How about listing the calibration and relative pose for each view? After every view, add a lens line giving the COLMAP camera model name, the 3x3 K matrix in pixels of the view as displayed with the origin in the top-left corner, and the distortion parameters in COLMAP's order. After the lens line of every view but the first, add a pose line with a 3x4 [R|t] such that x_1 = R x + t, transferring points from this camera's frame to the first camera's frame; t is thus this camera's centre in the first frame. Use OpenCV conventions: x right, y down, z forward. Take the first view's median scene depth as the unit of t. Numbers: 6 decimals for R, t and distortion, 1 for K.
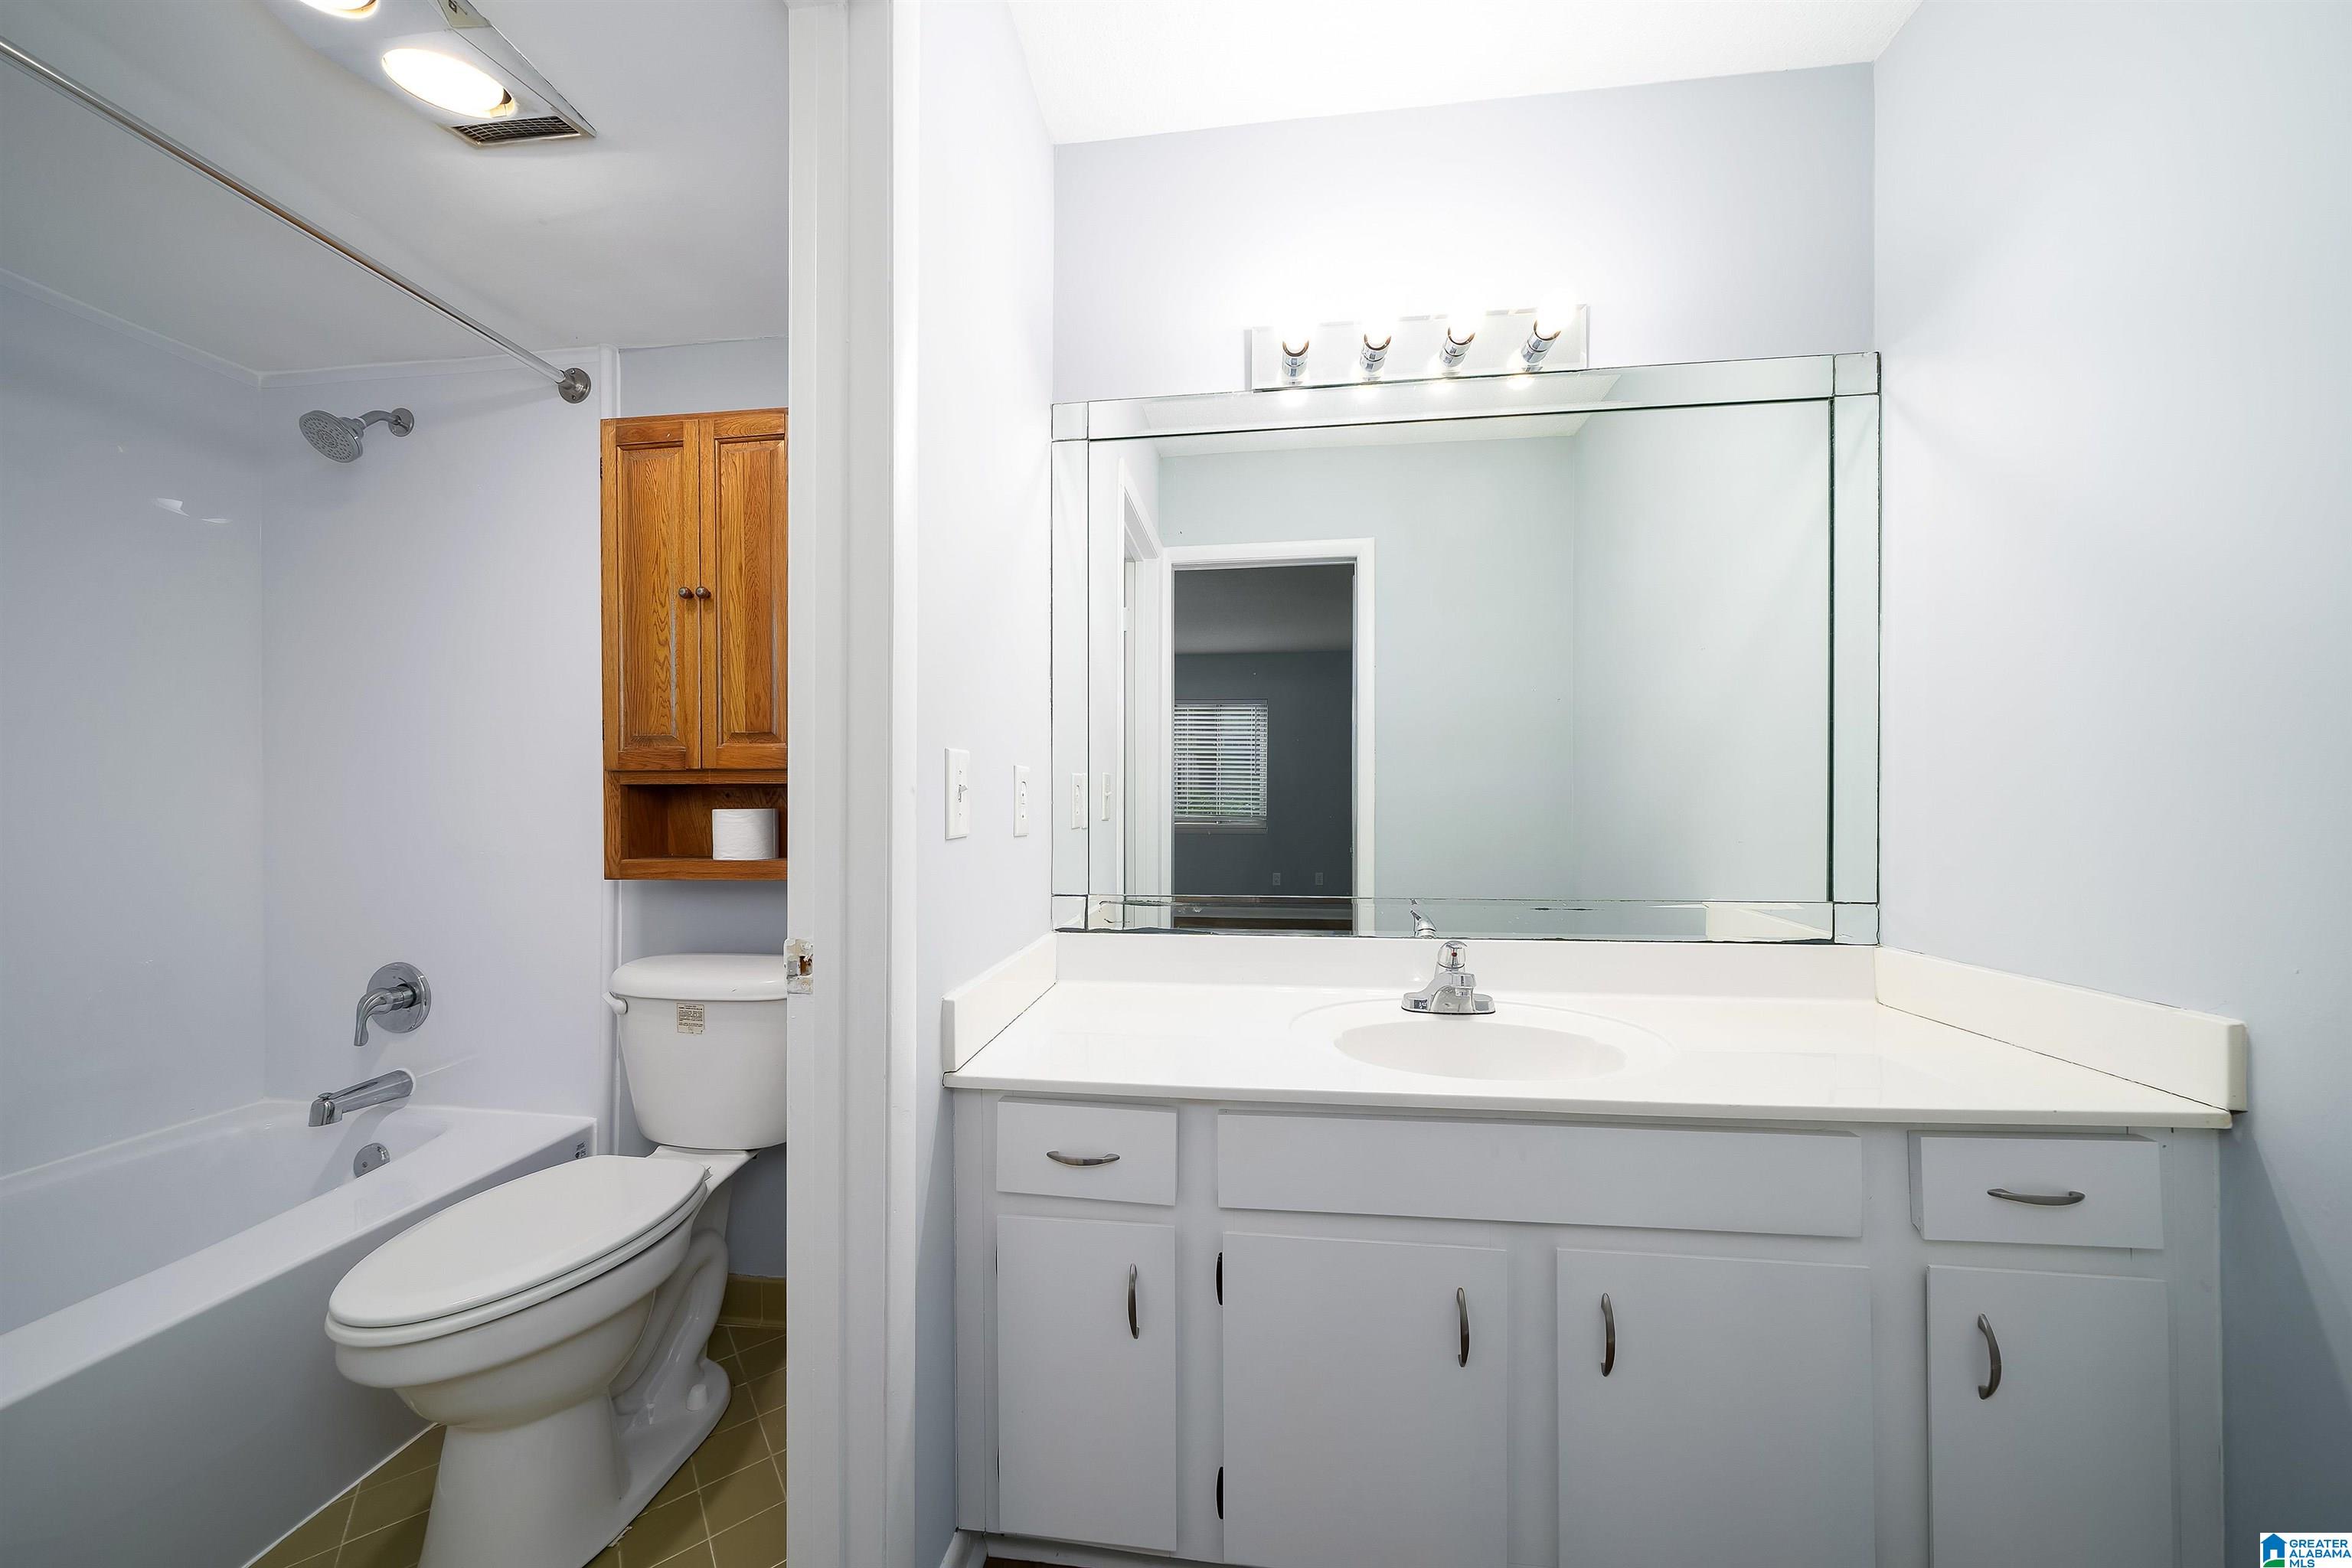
lens RADIAL K [[801.0, 0, 1177.9], [0, 801.0, 800.7], [0, 0, 1]] dist [-0.002769, -0.000376]
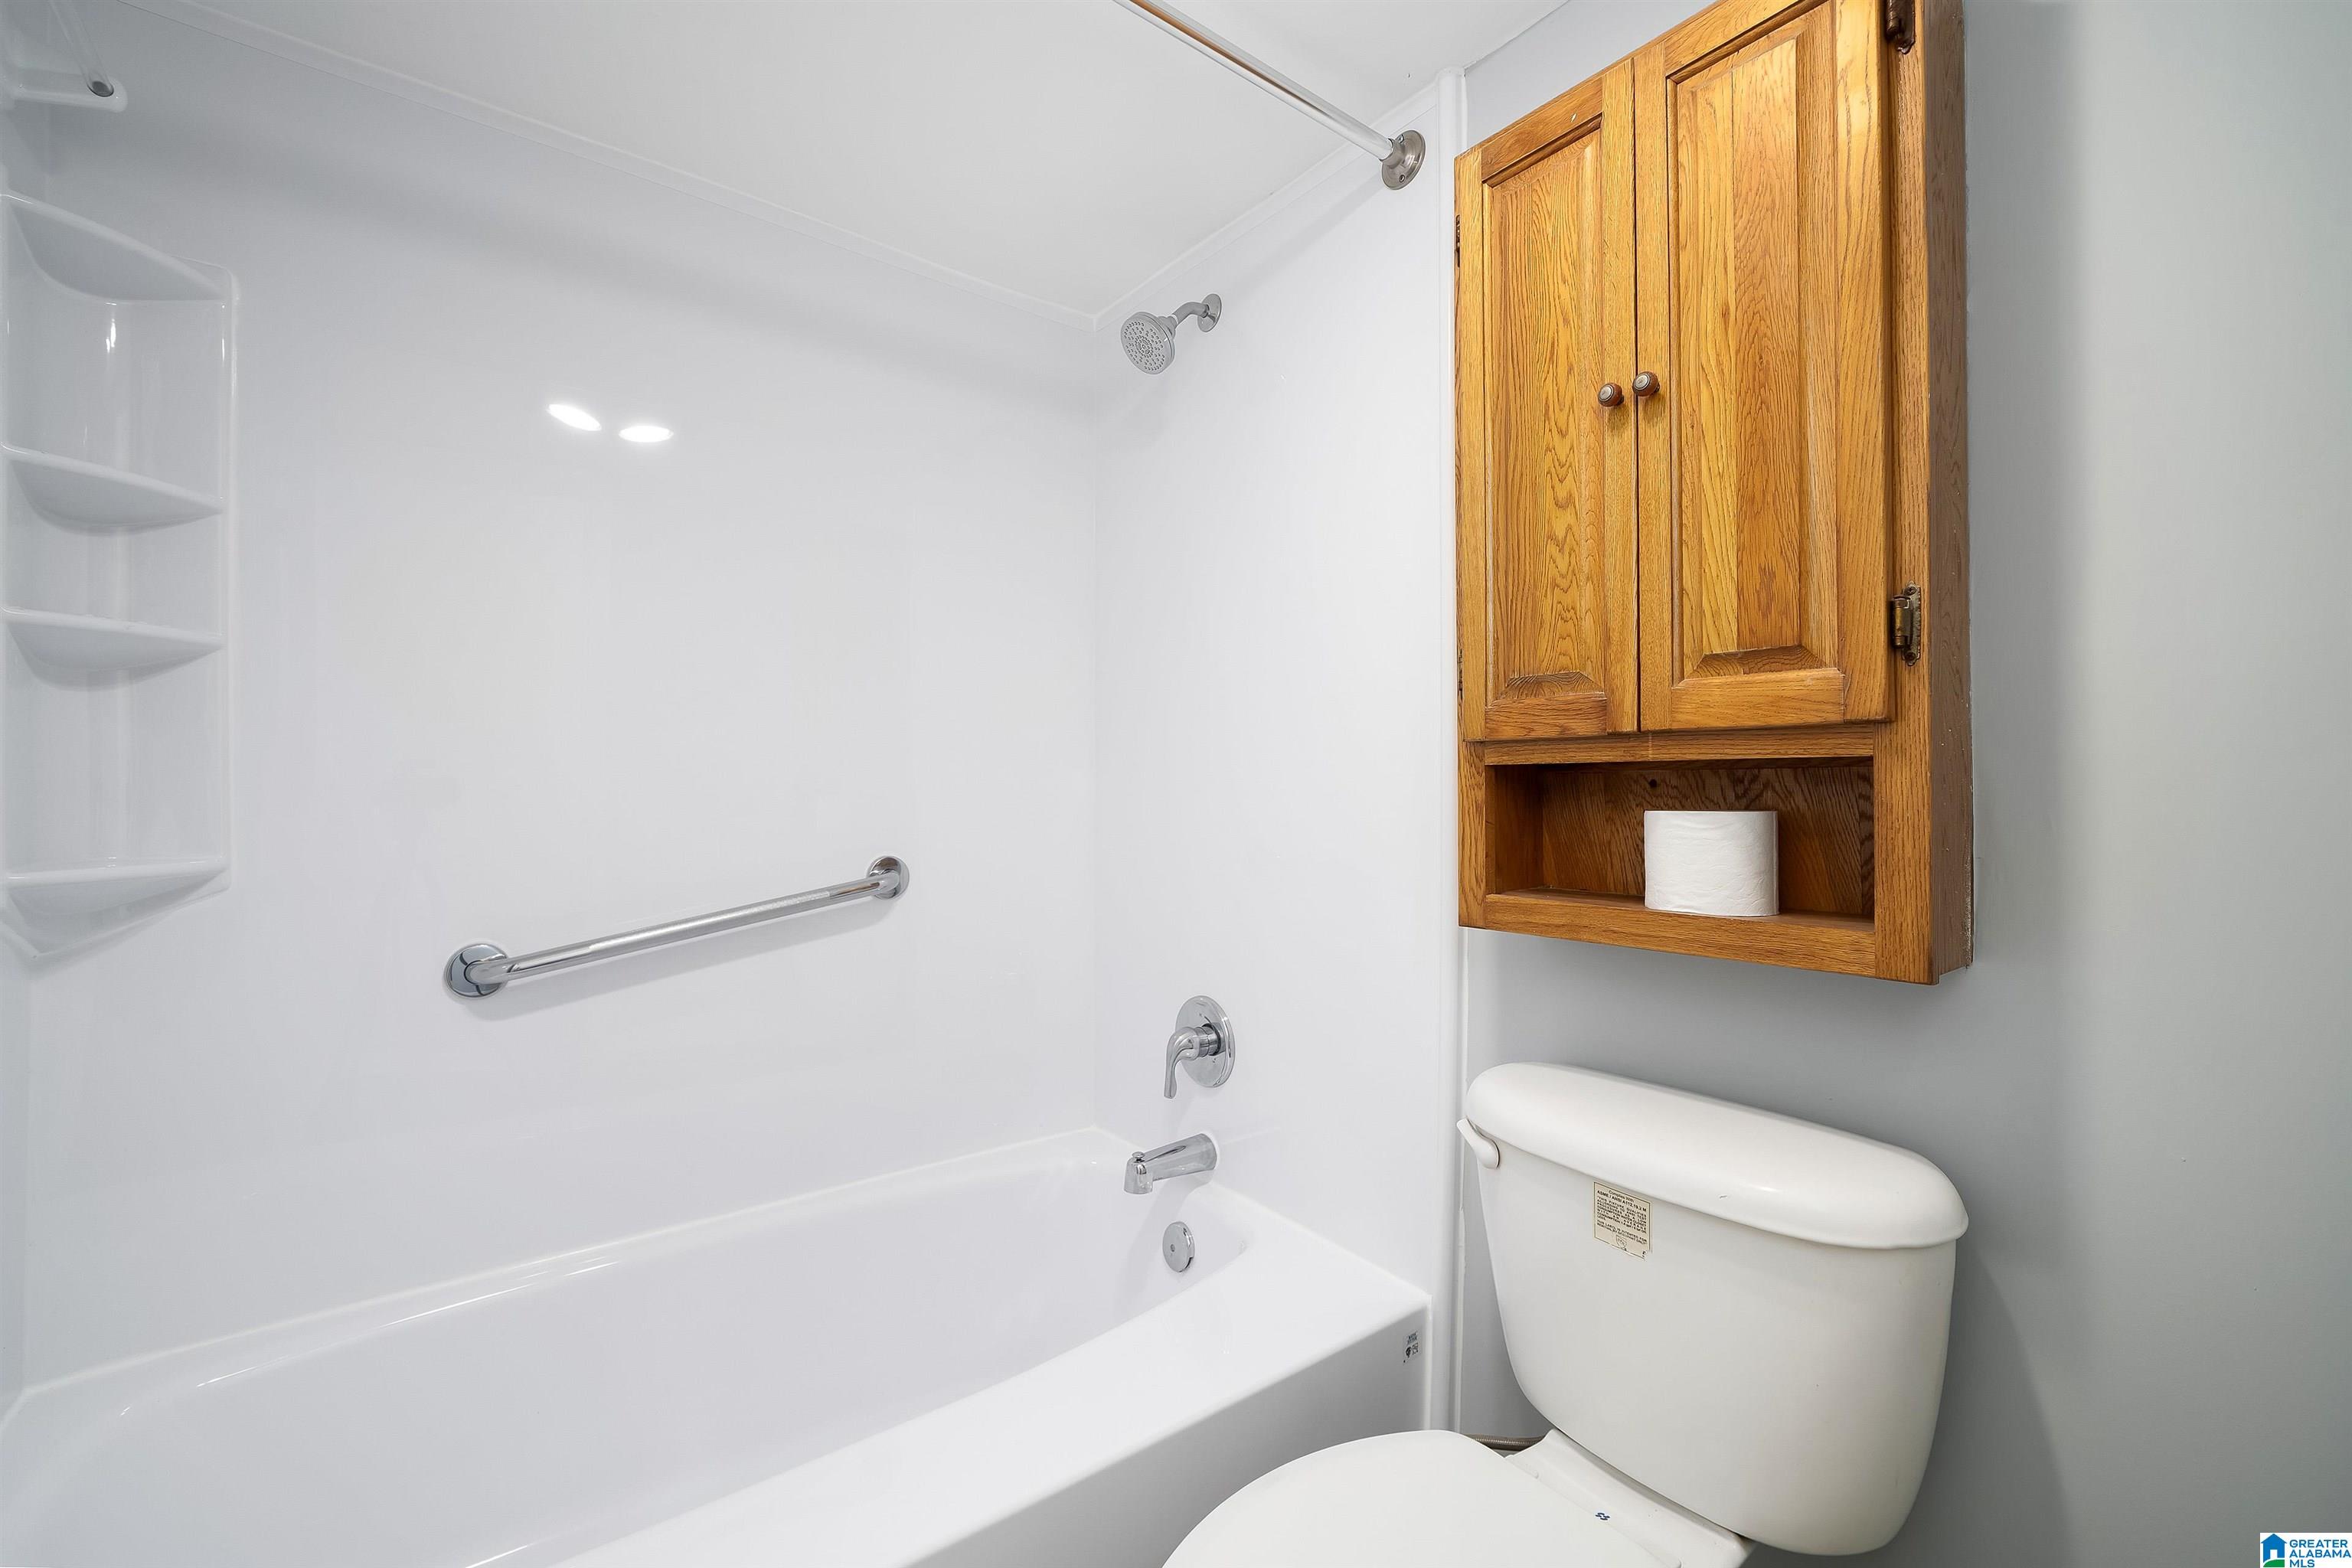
lens RADIAL K [[996.2, 0, 1177.6], [0, 996.2, 784.1], [0, 0, 1]] dist [0.000239, 0.000012]
pose [[0.701485, -0.000932, -0.712683, -0.341066], [-0.005130, 0.999967, -0.006357, -0.001070], [0.712666, 0.008116, 0.701457, 0.336316]]
